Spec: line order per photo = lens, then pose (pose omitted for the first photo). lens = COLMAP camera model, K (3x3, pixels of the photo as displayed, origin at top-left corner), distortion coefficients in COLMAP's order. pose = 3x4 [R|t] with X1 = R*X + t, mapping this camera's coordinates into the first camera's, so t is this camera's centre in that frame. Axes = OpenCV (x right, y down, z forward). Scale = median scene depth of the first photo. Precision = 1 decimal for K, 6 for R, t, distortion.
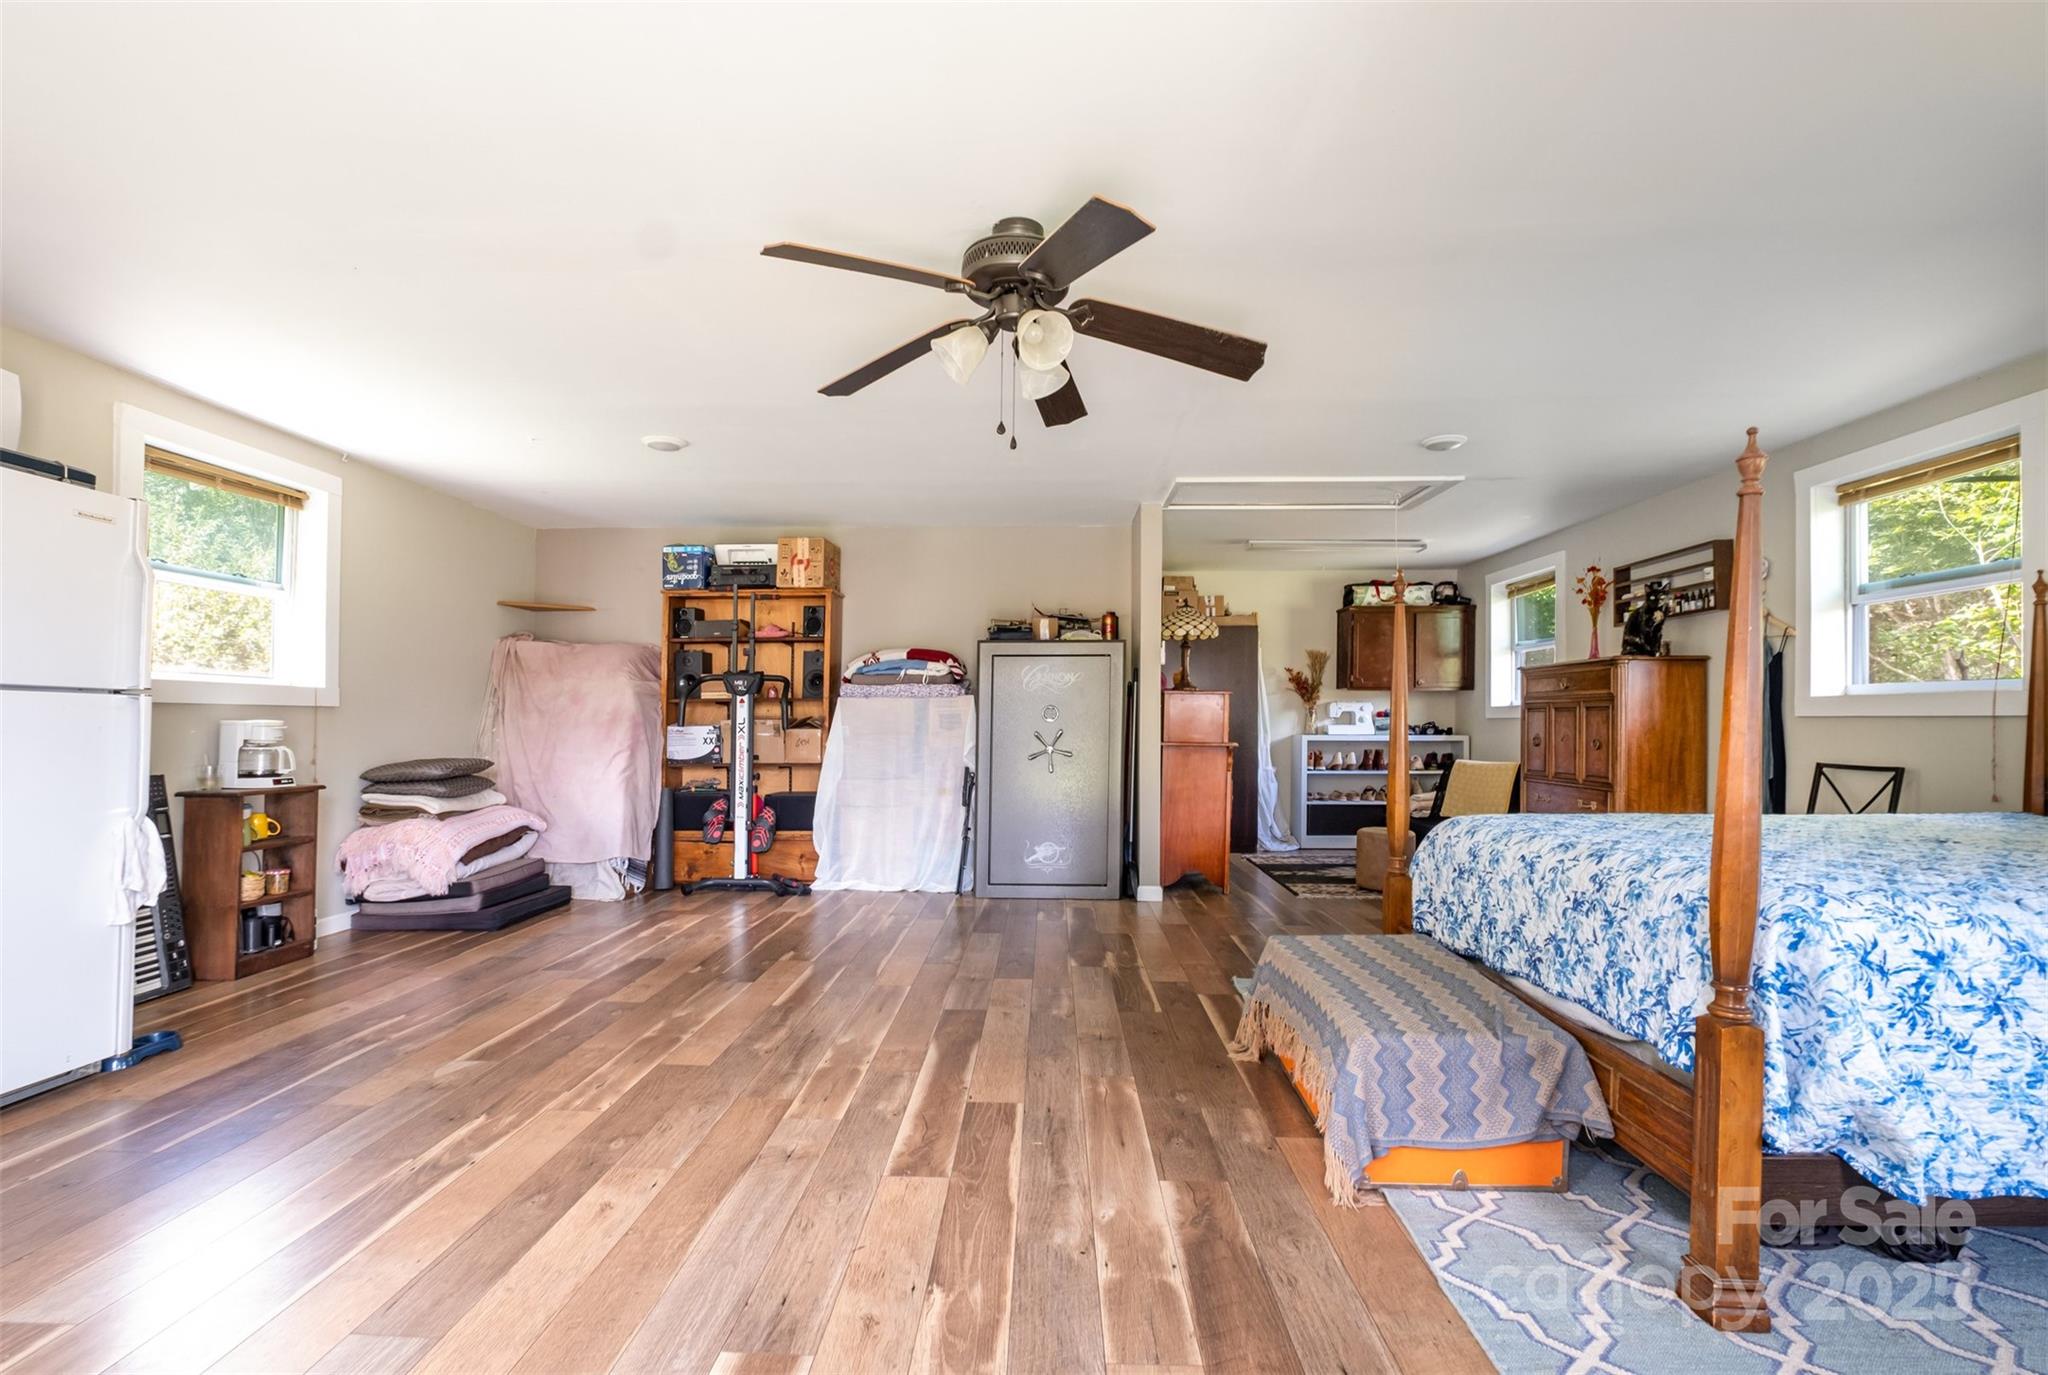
lens RADIAL K [[916.9, 0, 1022.6], [0, 916.9, 703.8], [0, 0, 1]] dist [-0.003392, 0.000171]
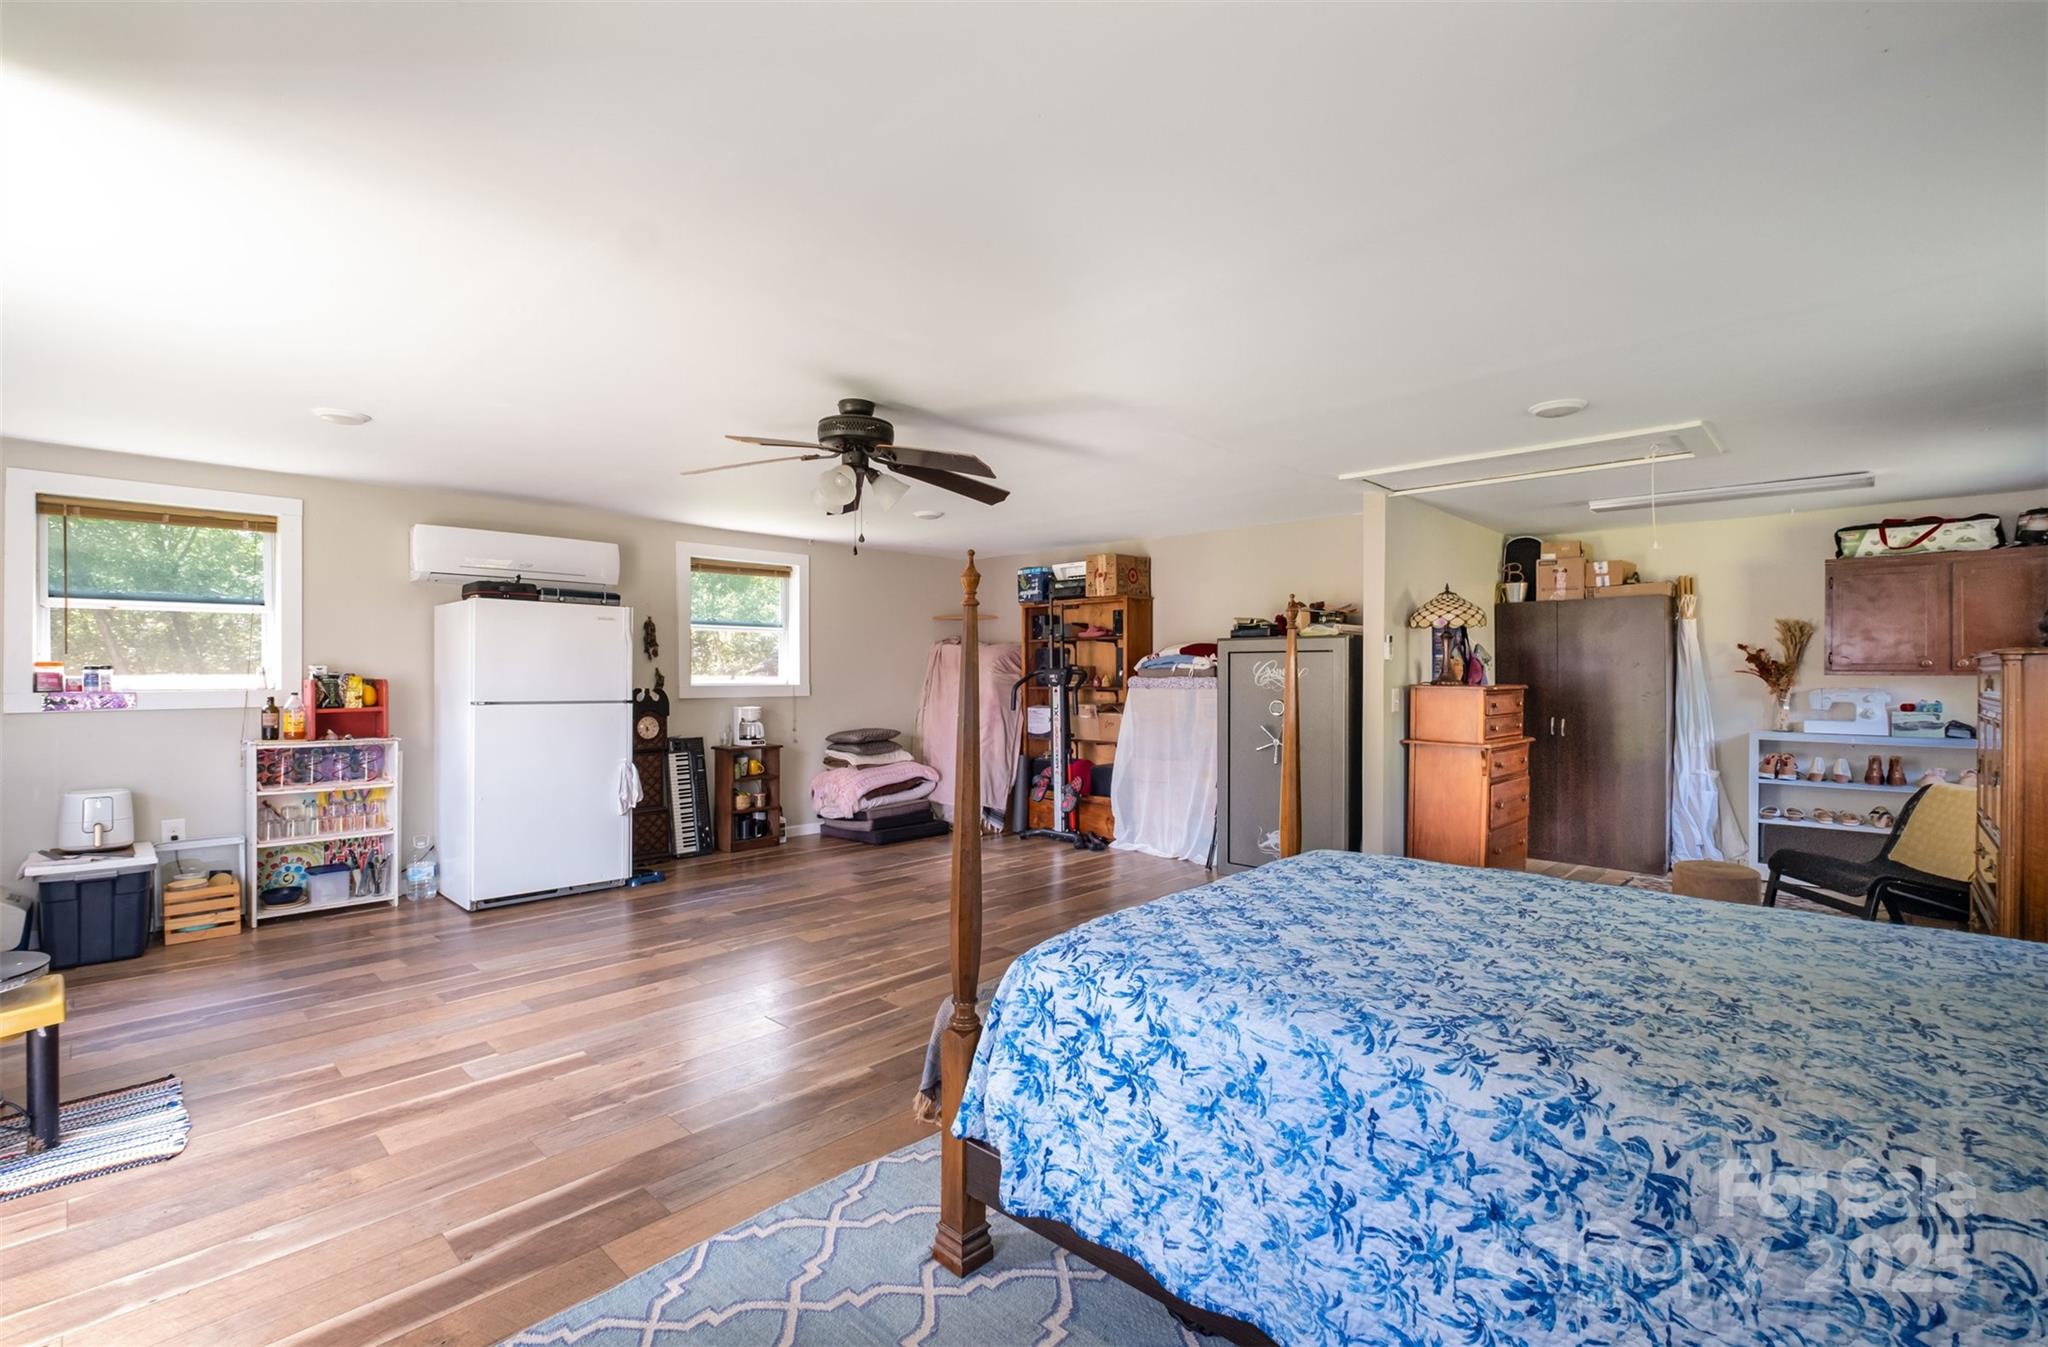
lens RADIAL K [[901.9, 0, 1025.2], [0, 901.9, 676.8], [0, 0, 1]] dist [-0.002784, -0.000103]
pose [[0.751149, 0.004225, -0.660119, 0.568360], [0.010101, 0.999789, 0.017893, -0.052622], [0.660055, -0.020108, 0.750948, 0.049761]]
